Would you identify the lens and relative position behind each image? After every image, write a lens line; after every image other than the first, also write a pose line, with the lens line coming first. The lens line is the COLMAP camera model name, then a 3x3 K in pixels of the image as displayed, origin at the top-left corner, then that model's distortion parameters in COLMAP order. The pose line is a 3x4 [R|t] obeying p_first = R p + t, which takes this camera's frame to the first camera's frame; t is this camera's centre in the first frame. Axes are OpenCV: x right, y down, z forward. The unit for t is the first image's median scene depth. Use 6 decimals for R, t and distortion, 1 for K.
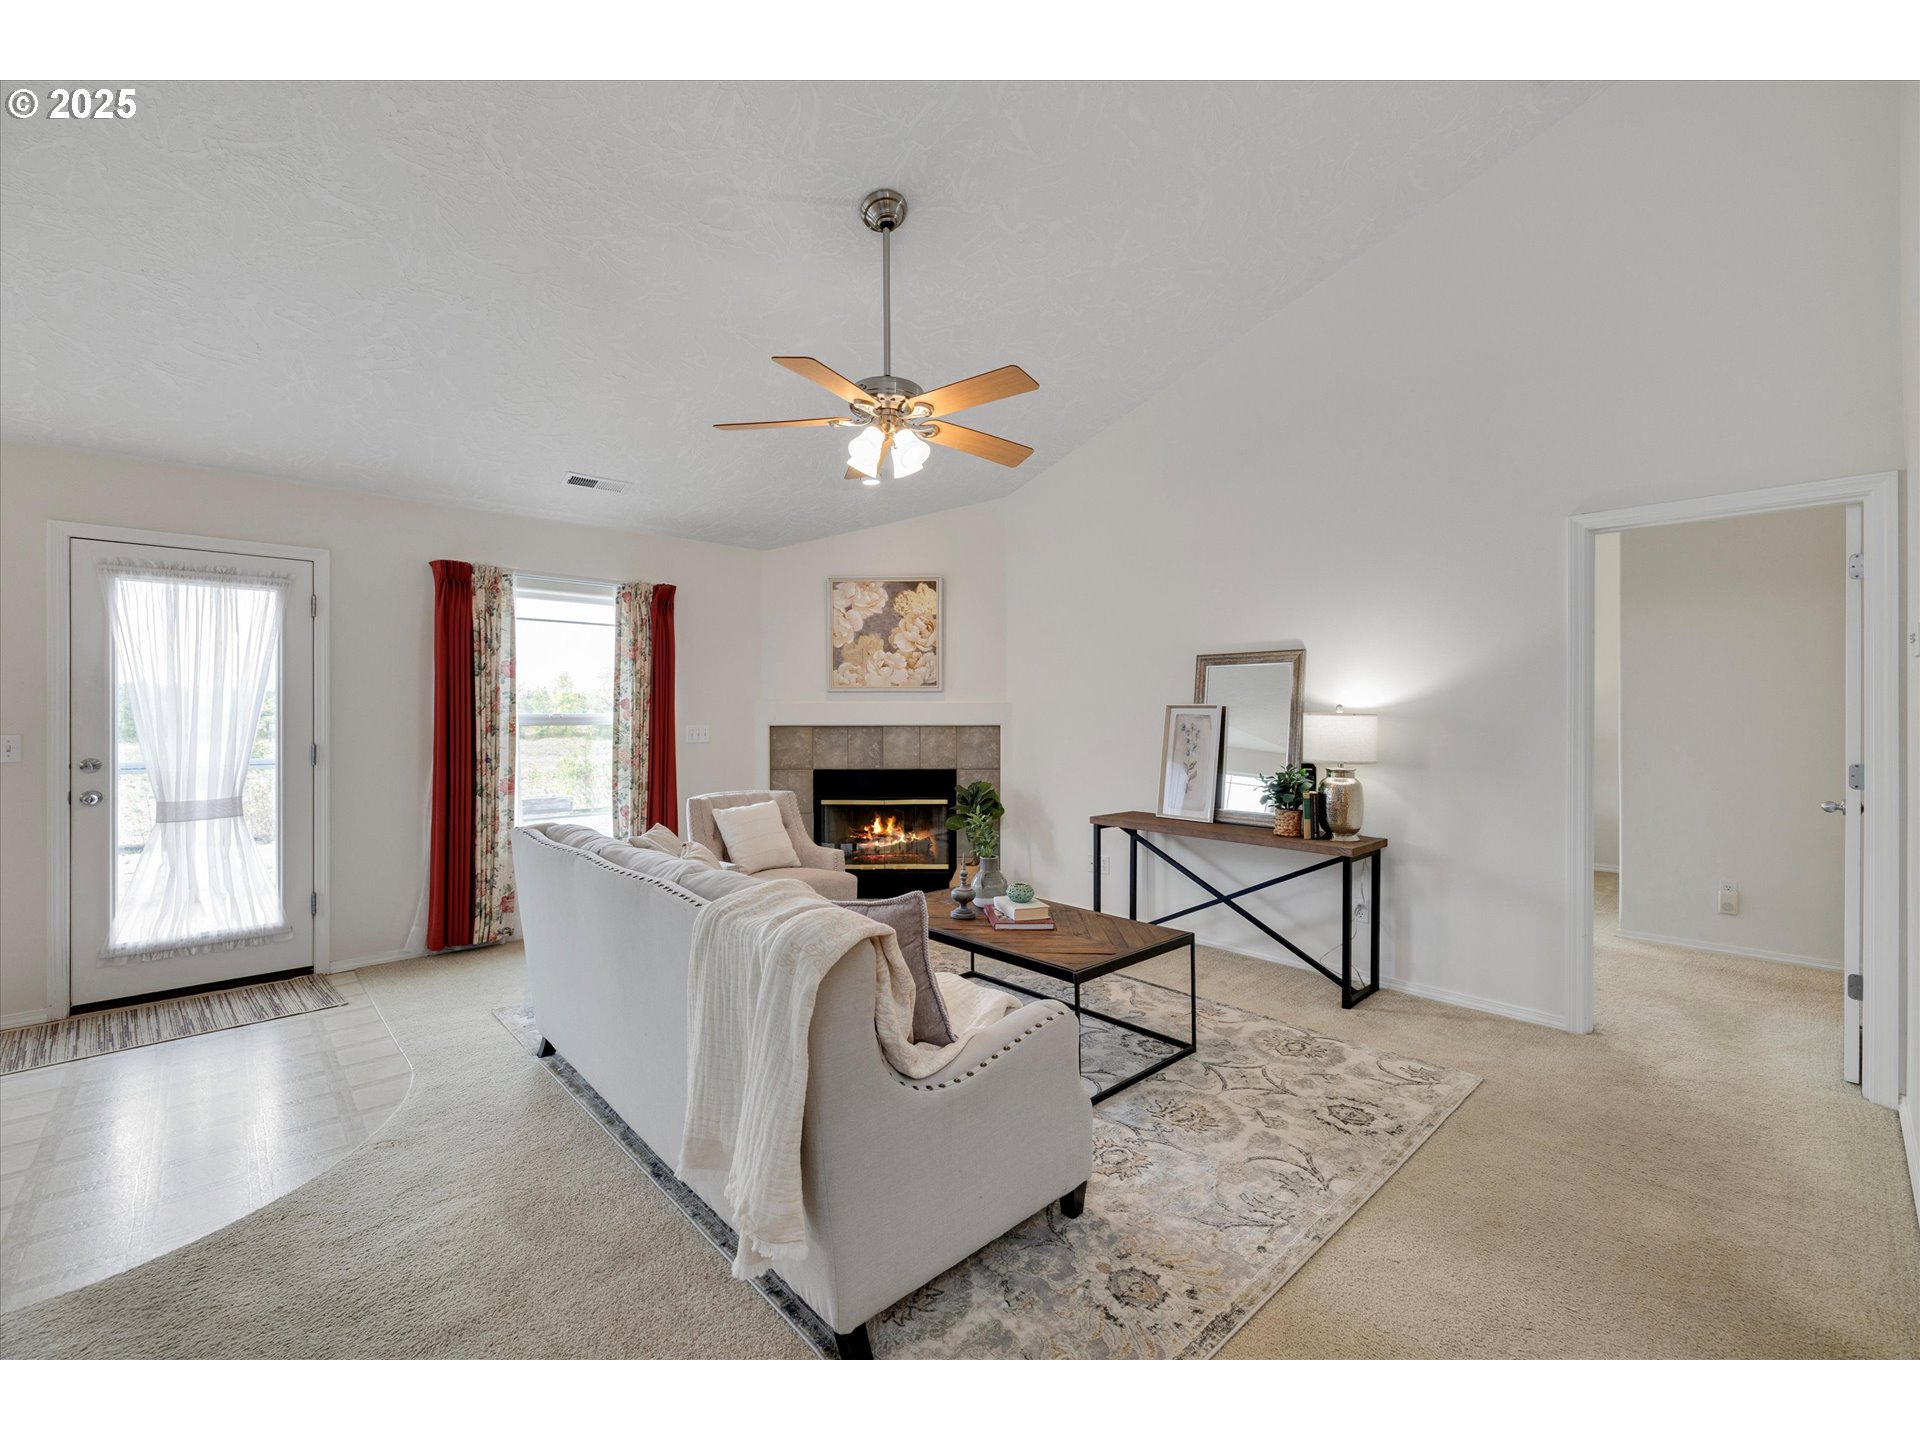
lens RADIAL K [[828.0, 0, 967.5], [0, 828.0, 715.6], [0, 0, 1]] dist [0.000046, 0.000033]
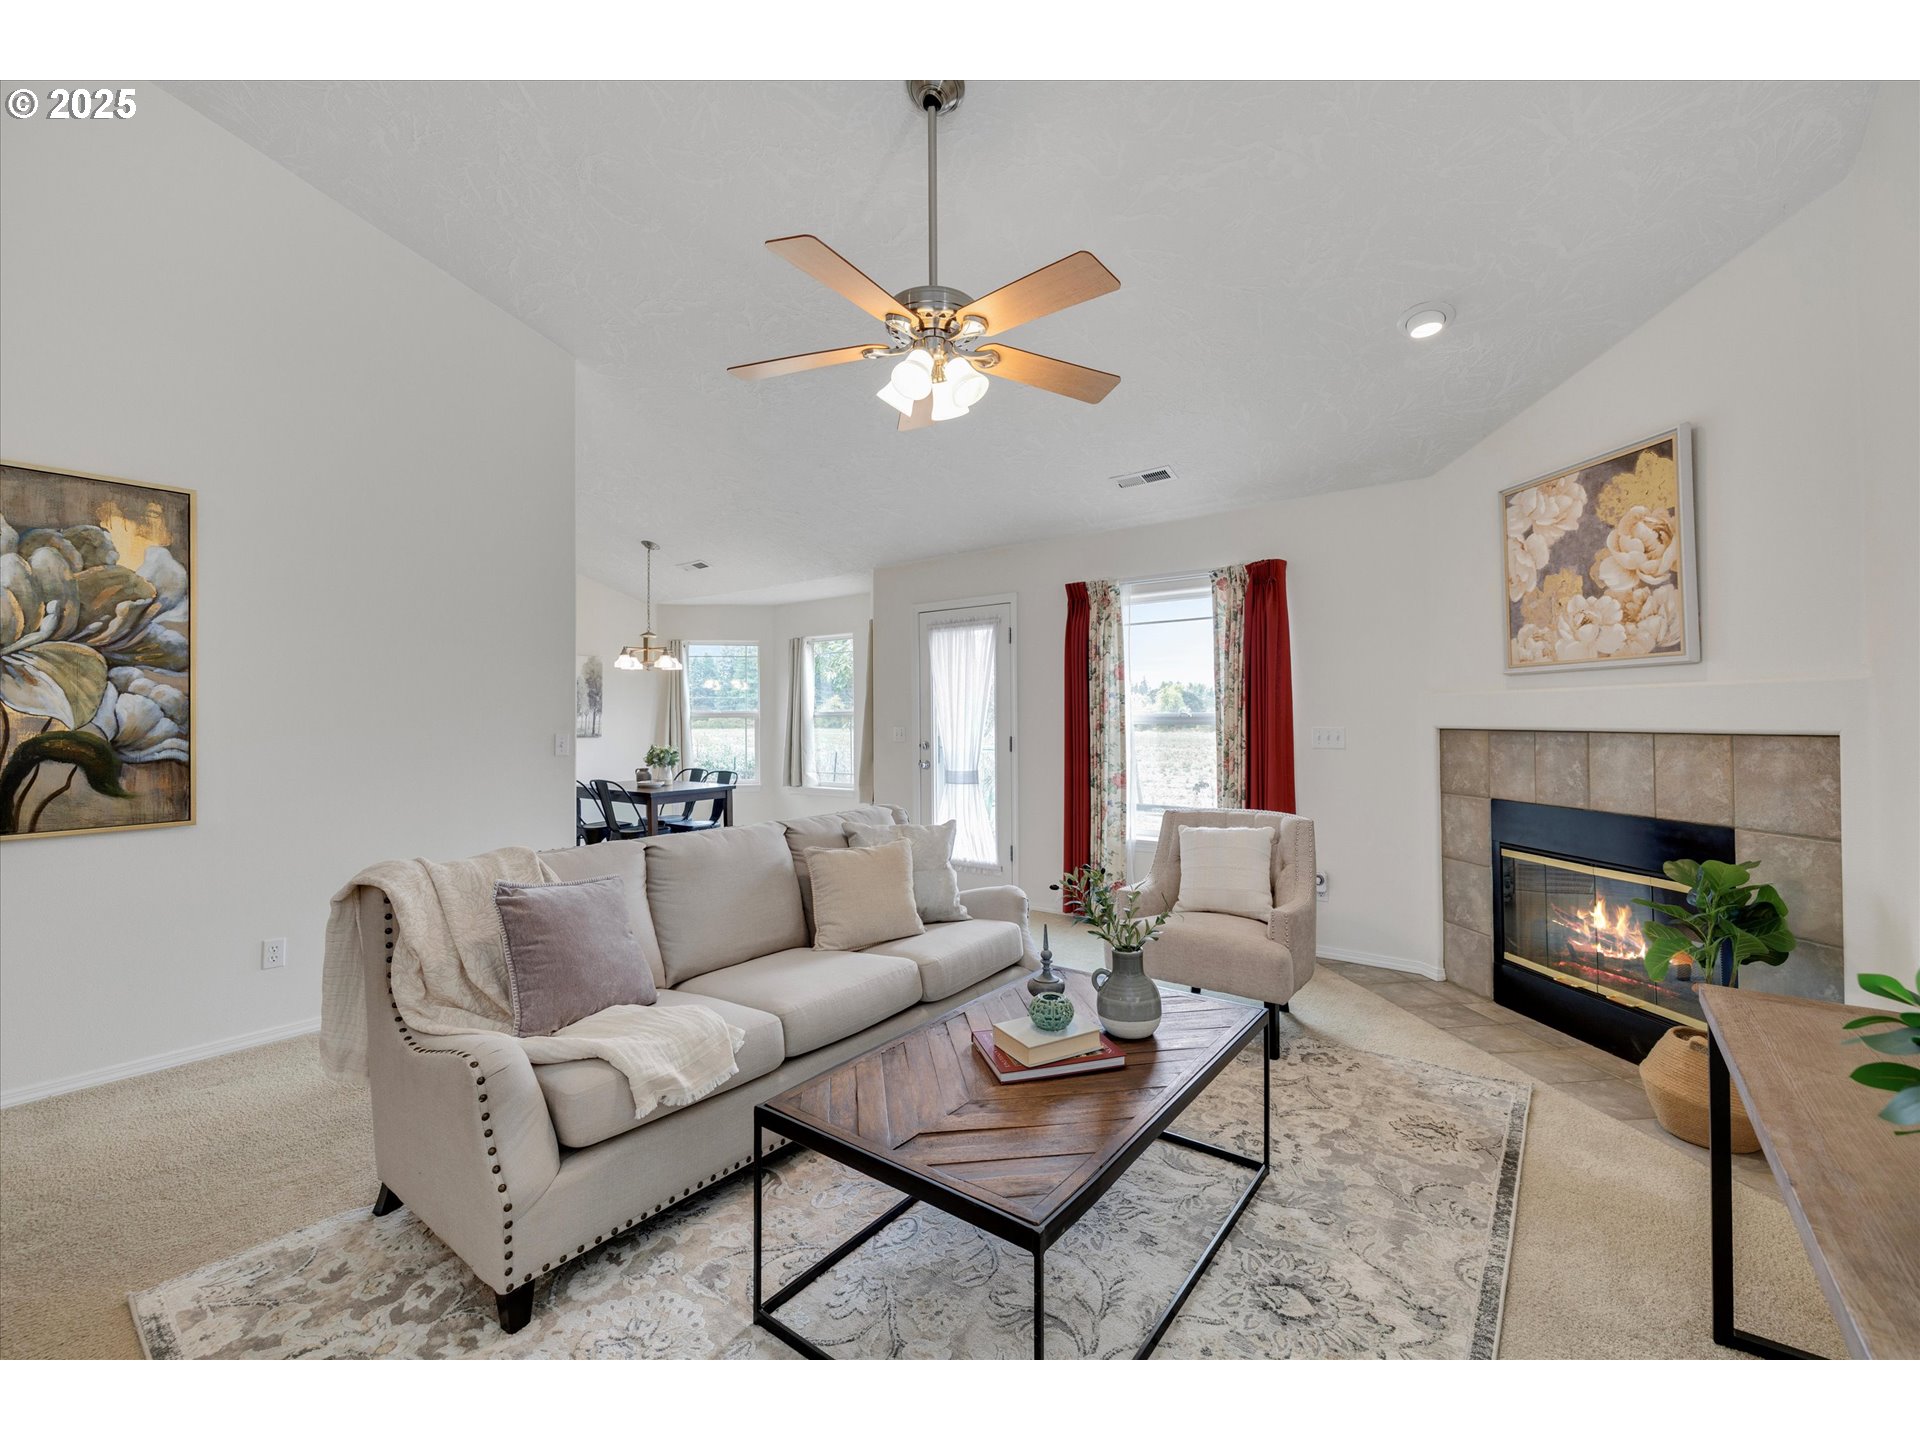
lens RADIAL K [[815.0, 0, 955.5], [0, 815.0, 704.3], [0, 0, 1]] dist [0.000247, -0.000221]
pose [[0.150037, -0.014072, -0.988580, 0.373584], [0.006194, 0.999892, -0.013293, -0.000920], [0.988661, -0.004129, 0.150108, 0.504620]]
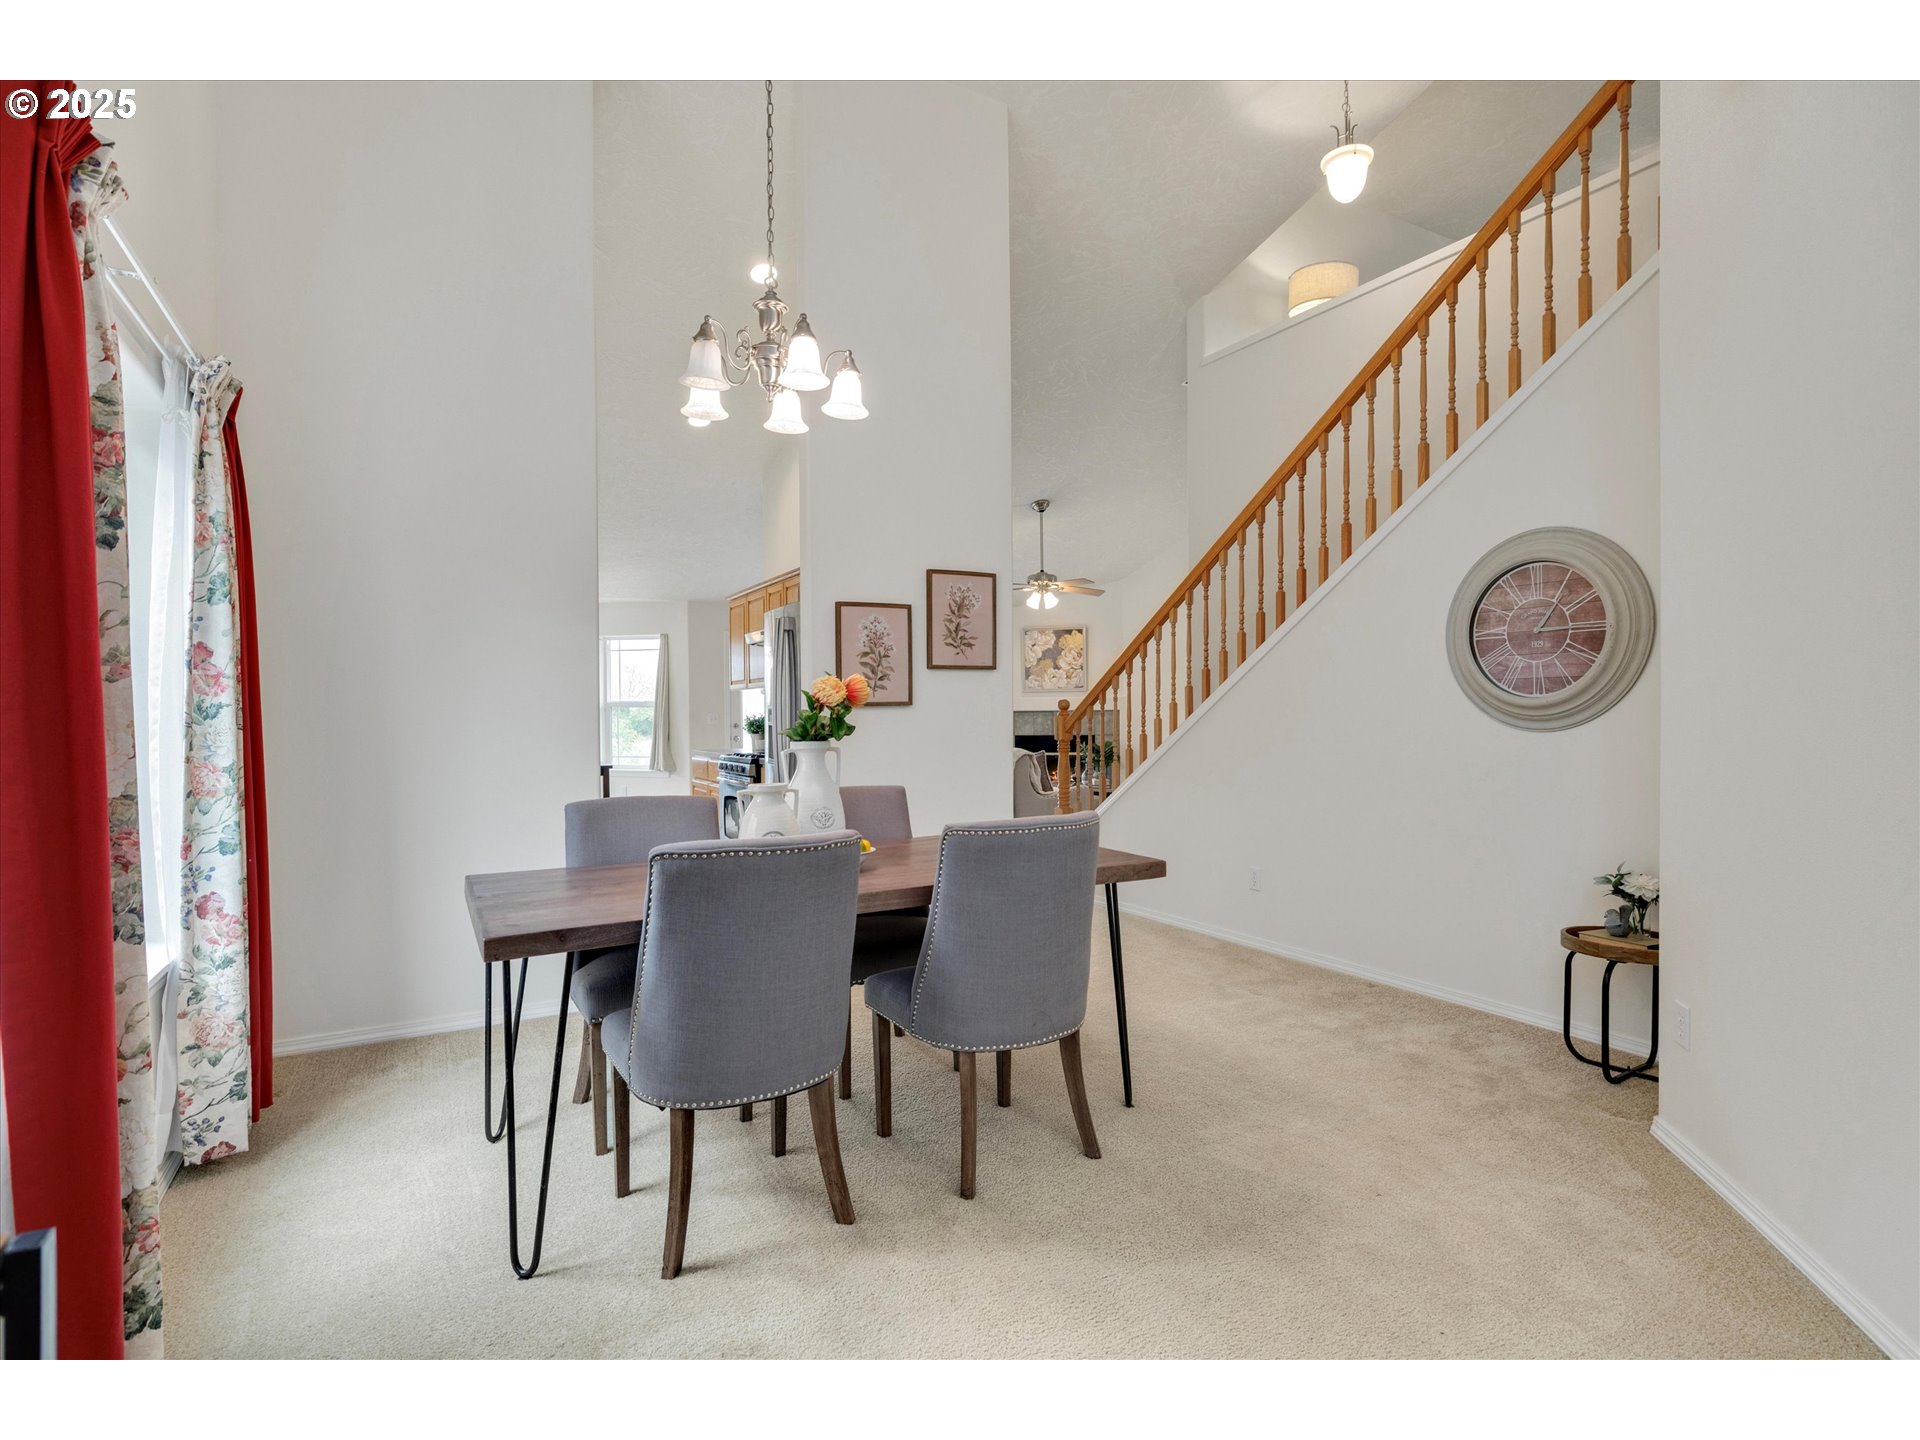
lens RADIAL K [[1008.8, 0, 960.0], [0, 1008.8, 720.0], [0, 0, 1]] dist [-0.004309, -0.000979]
pose [[0.971632, -0.006437, -0.236410, 0.215946], [0.008706, 0.999926, 0.008554, 0.011688], [0.236337, -0.010370, 0.971616, -1.156330]]
